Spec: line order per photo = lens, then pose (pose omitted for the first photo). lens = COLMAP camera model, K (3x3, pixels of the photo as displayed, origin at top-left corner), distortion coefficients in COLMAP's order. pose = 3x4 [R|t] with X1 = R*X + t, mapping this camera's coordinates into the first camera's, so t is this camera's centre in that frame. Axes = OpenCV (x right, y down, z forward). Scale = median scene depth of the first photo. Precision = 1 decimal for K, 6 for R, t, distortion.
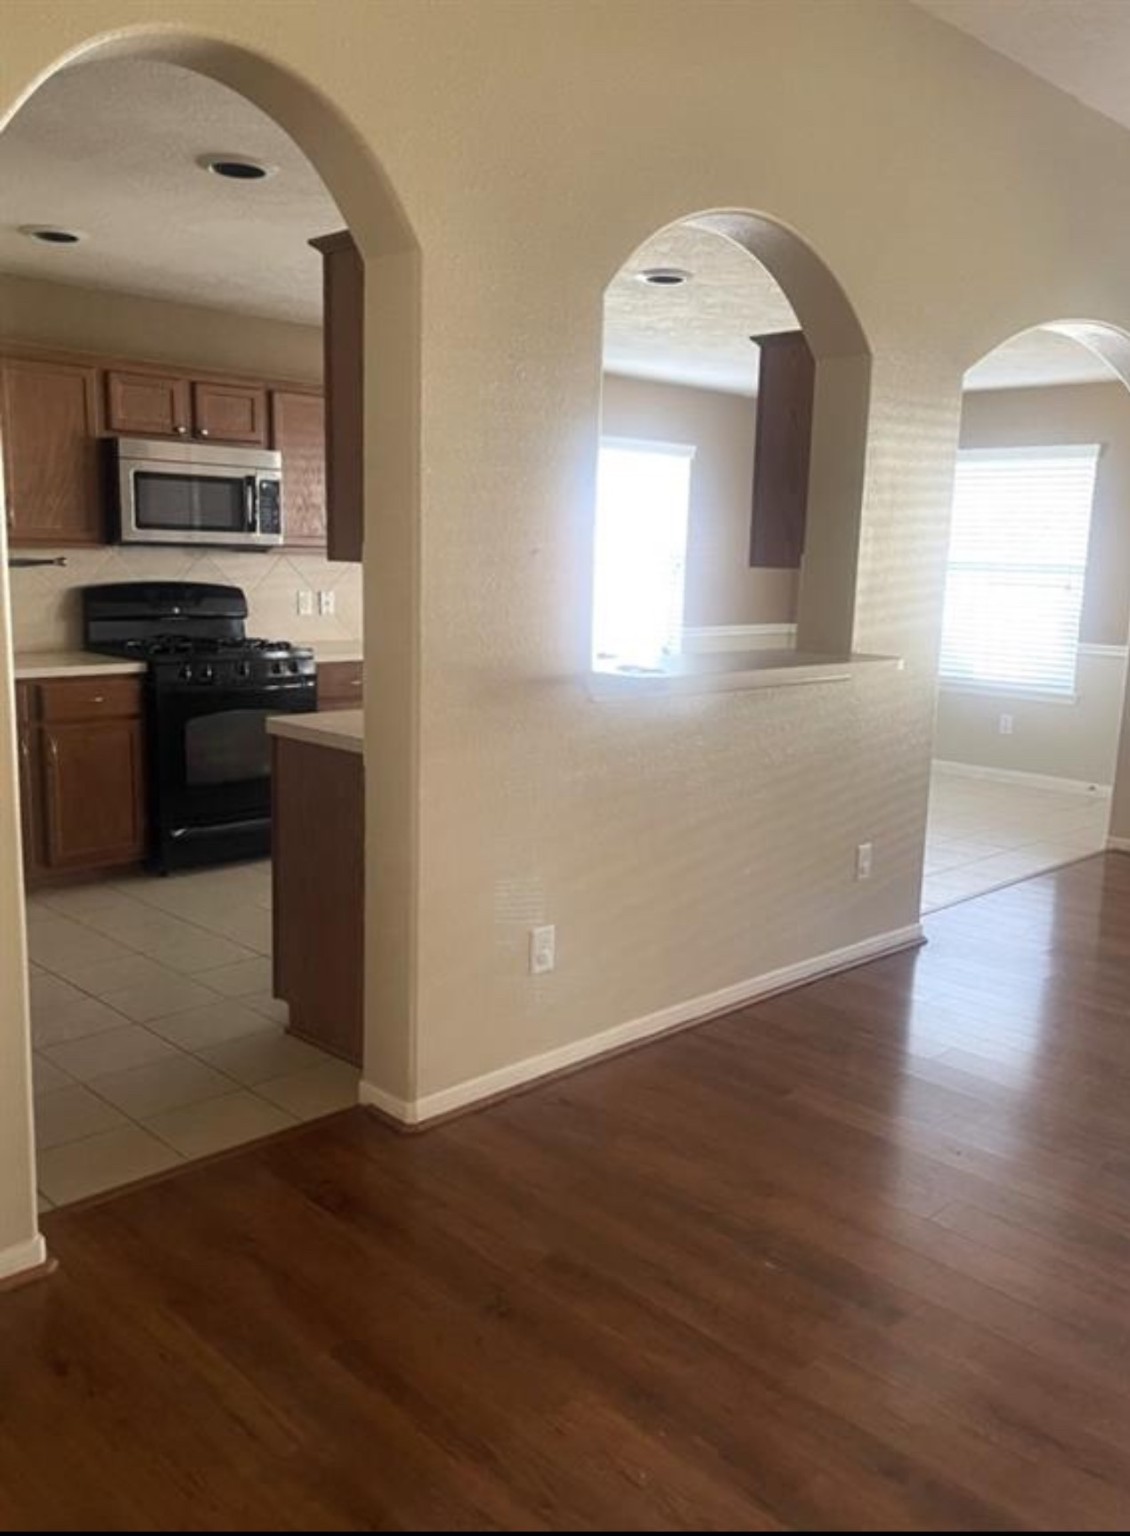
lens RADIAL K [[1241.2, 0, 565.0], [0, 1241.2, 768.0], [0, 0, 1]] dist [0.036293, -0.002864]
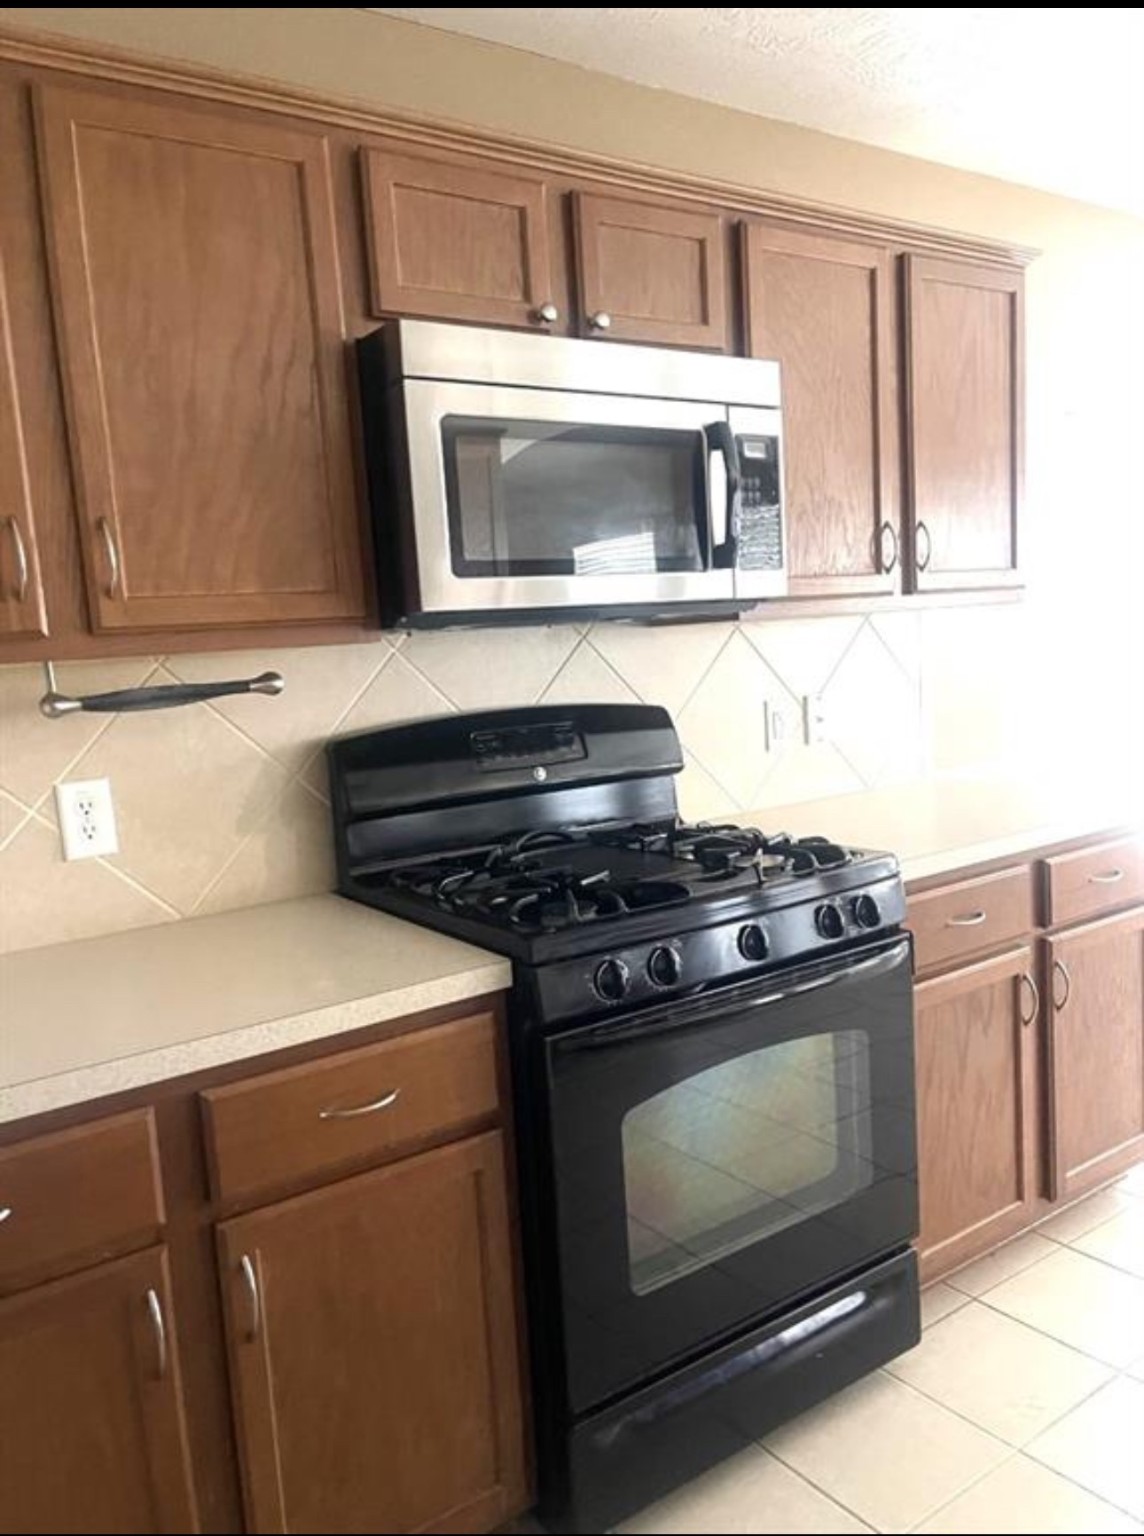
lens RADIAL K [[1119.4, 0, 572.0], [0, 1119.4, 768.0], [0, 0, 1]] dist [0.012805, -0.005101]
pose [[0.984351, -0.067860, -0.162629, -0.244973], [0.059225, 0.996594, -0.057377, -0.108751], [0.165968, 0.046848, 0.985018, 0.646132]]
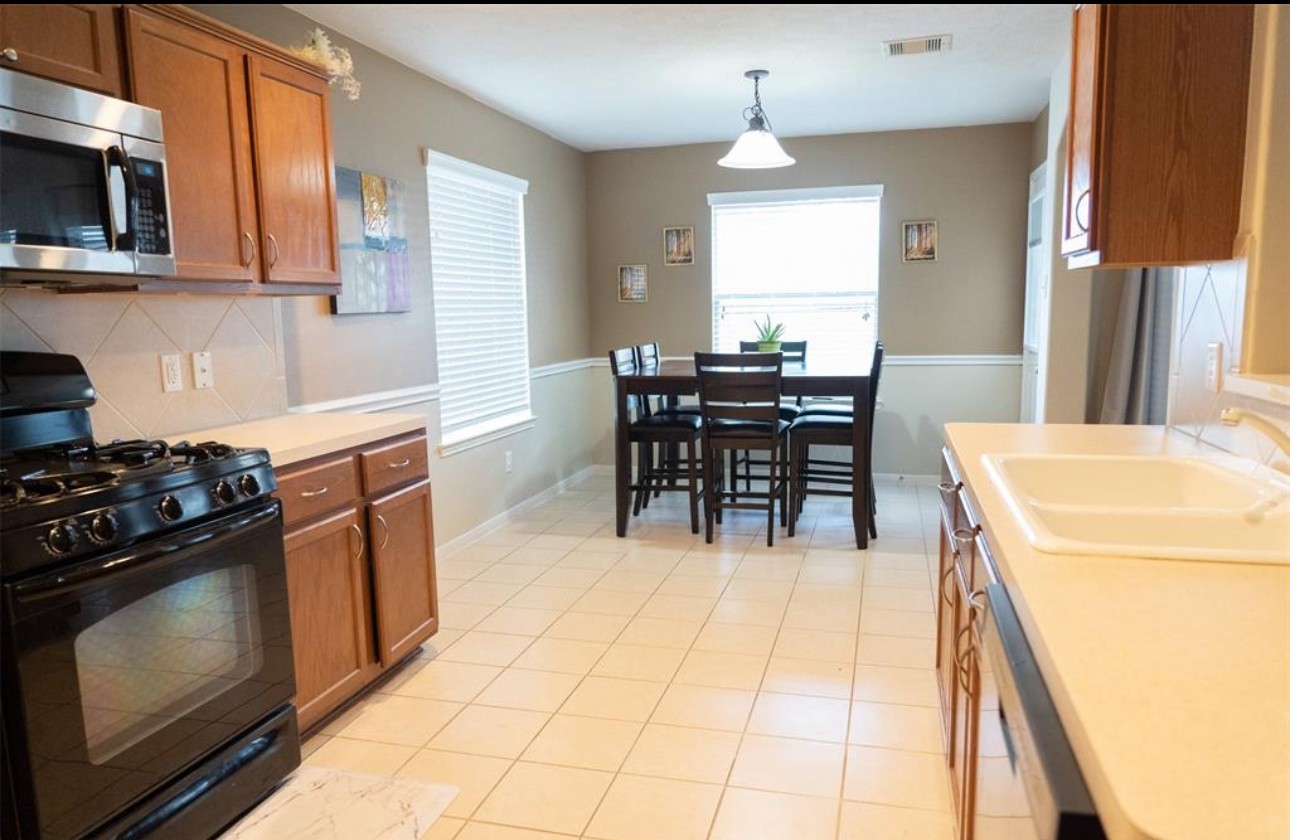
lens RADIAL K [[872.9, 0, 645.7], [0, 872.9, 441.7], [0, 0, 1]] dist [-0.003771, -0.003147]
pose [[0.847975, -0.121090, 0.516018, -0.265708], [0.134416, 0.990857, 0.011631, -0.078987], [-0.512708, 0.059498, 0.856499, 0.556593]]
